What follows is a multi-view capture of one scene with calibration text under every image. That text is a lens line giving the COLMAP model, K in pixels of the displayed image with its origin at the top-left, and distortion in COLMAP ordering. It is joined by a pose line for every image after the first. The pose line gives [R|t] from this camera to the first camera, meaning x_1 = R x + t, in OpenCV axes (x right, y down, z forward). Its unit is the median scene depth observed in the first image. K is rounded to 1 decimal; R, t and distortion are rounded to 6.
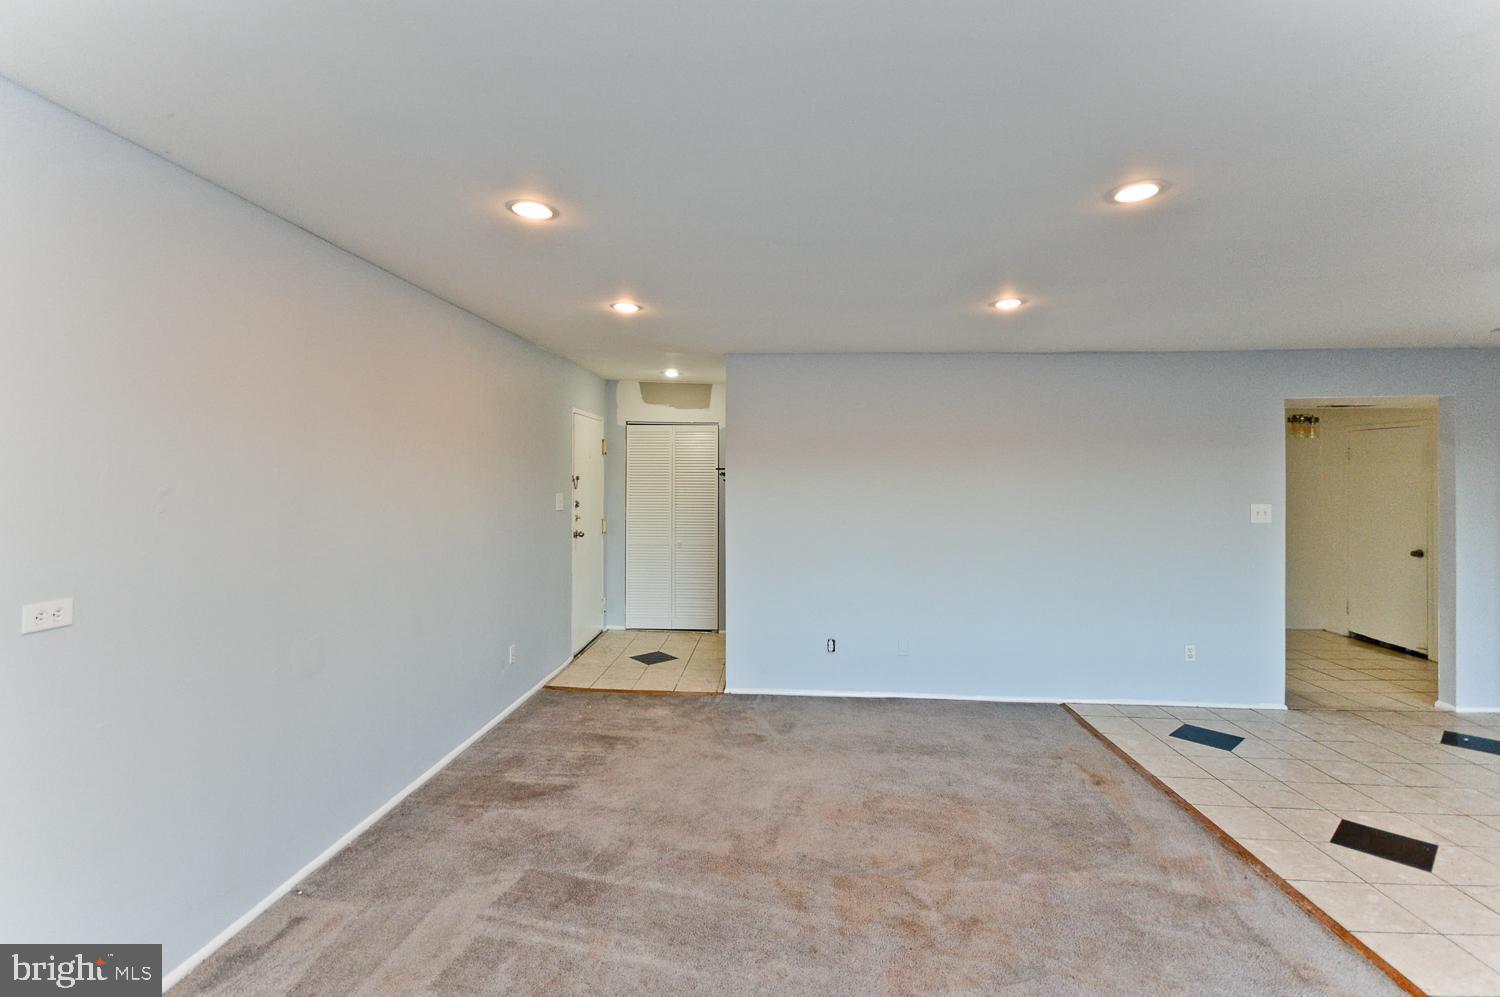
lens RADIAL K [[672.5, 0, 752.0], [0, 672.5, 475.5], [0, 0, 1]] dist [0.000660, -0.000223]
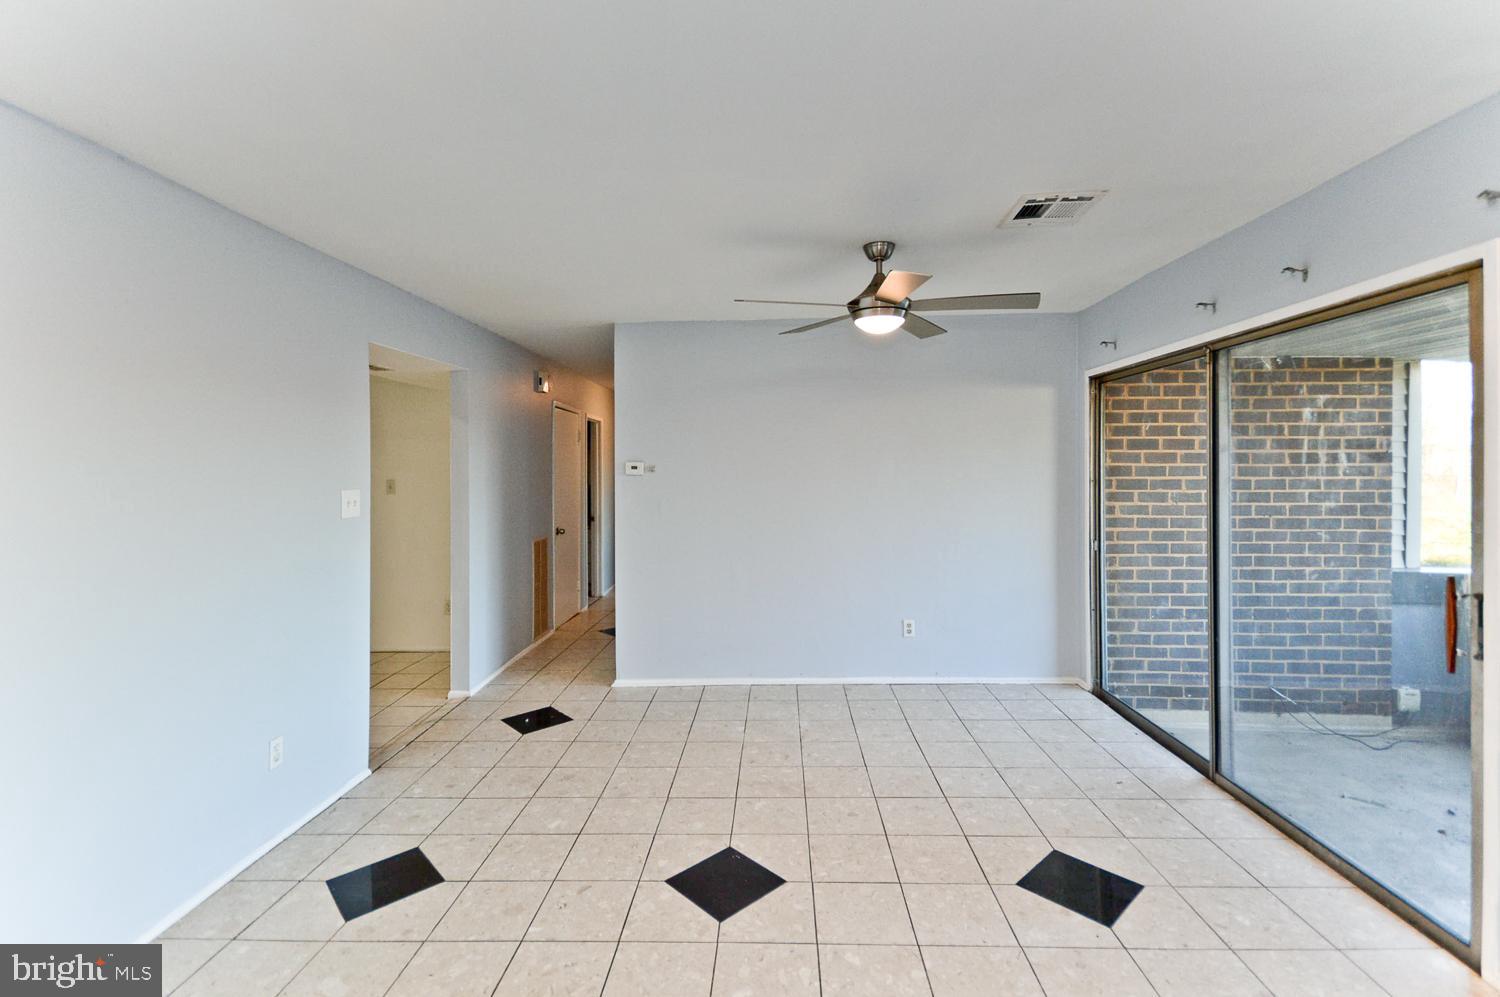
lens RADIAL K [[677.1, 0, 750.5], [0, 677.1, 473.0], [0, 0, 1]] dist [0.017751, -0.000105]
pose [[-0.023432, -0.012353, 0.999649, 0.058462], [-0.000234, 0.999924, 0.012351, 0.016815], [-0.999725, 0.000056, -0.023433, 0.618758]]
